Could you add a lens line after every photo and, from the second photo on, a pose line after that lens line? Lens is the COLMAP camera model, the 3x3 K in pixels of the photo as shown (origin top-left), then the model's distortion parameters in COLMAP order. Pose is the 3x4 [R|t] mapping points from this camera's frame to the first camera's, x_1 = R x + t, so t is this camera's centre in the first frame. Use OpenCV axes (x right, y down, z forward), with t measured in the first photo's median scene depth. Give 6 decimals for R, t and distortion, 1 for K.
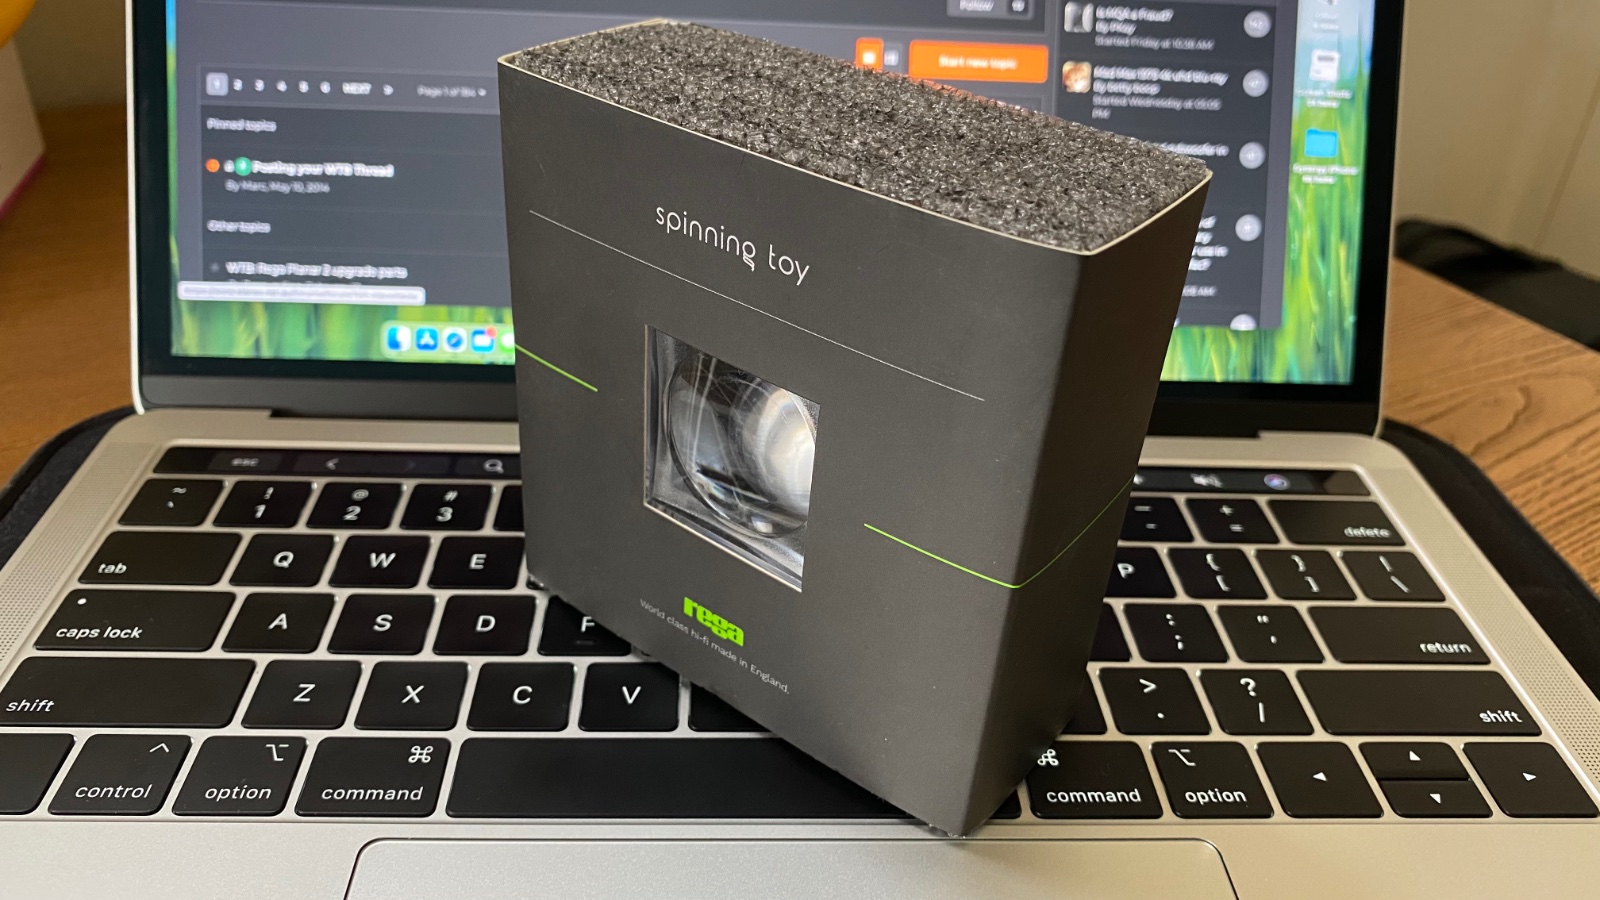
lens RADIAL K [[1225.5, 0, 800.0], [0, 1225.5, 450.0], [0, 0, 1]] dist [0.039104, -0.149686]
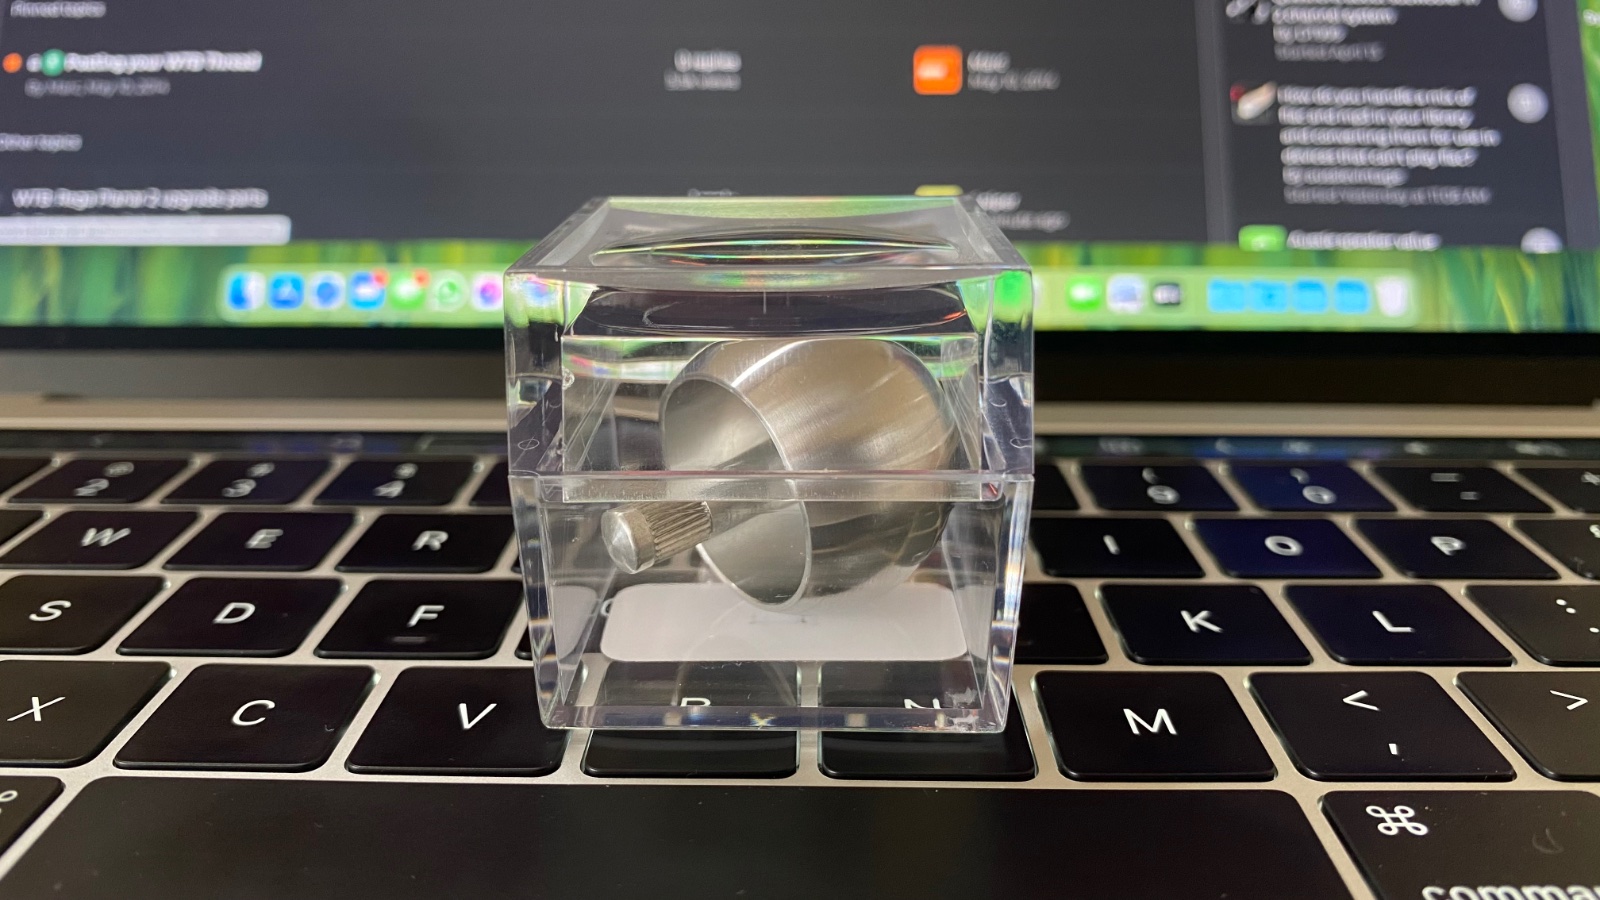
lens RADIAL K [[1289.2, 0, 800.0], [0, 1289.2, 450.0], [0, 0, 1]] dist [-0.108838, 0.123552]
pose [[0.996968, -0.030269, -0.071689, 0.020529], [0.011673, 0.968996, -0.246802, 0.168162], [0.076937, 0.245217, 0.966411, 0.382557]]
